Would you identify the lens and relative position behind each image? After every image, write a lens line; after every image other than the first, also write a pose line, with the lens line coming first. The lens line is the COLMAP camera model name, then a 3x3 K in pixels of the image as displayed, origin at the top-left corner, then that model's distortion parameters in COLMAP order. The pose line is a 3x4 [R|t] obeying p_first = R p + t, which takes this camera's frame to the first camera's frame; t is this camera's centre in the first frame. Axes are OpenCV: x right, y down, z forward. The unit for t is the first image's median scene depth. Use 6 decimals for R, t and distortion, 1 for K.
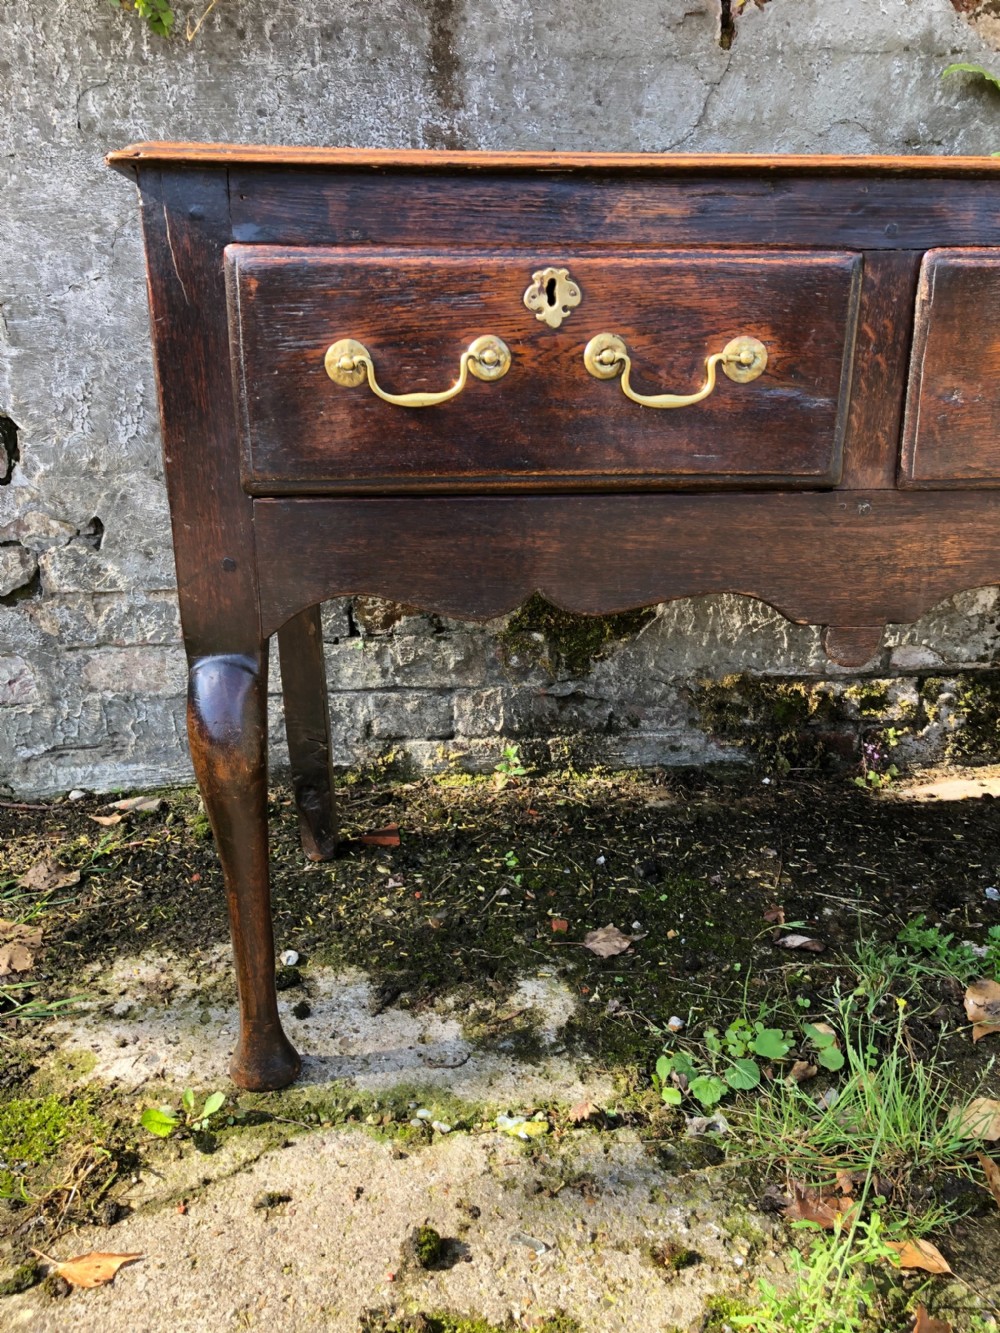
lens RADIAL K [[1084.1, 0, 497.5], [0, 1084.1, 655.7], [0, 0, 1]] dist [0.042887, -0.045121]
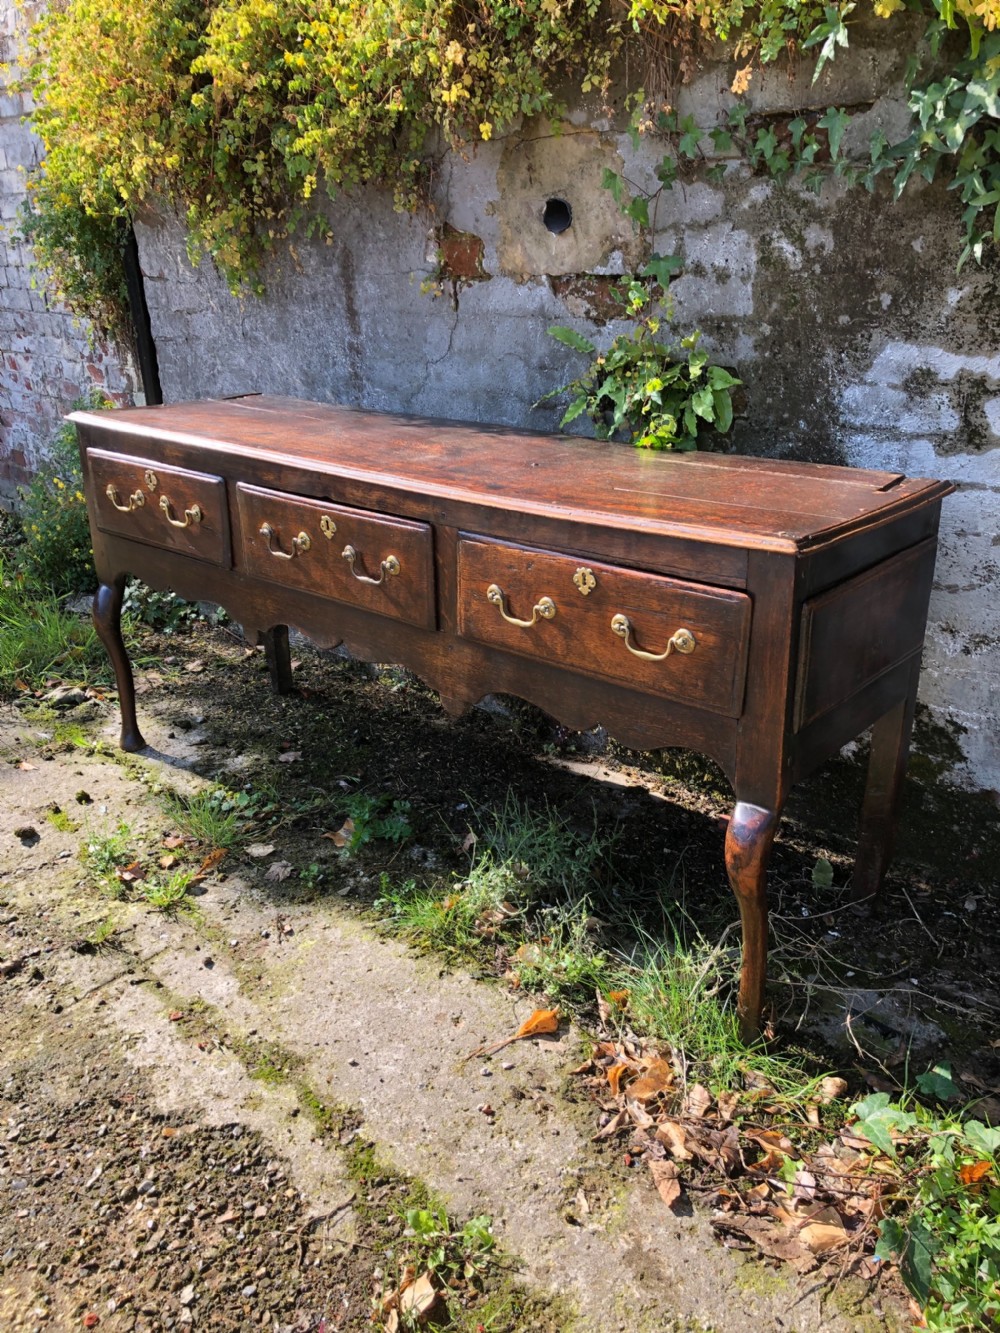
lens RADIAL K [[1084.1, 0, 504.4], [0, 1084.1, 655.2], [0, 0, 1]] dist [0.042887, -0.045121]
pose [[0.724466, 0.247564, -0.643320, 1.531450], [-0.190209, 0.968843, 0.158632, -0.304828], [0.662548, 0.007441, 0.748983, -0.268635]]
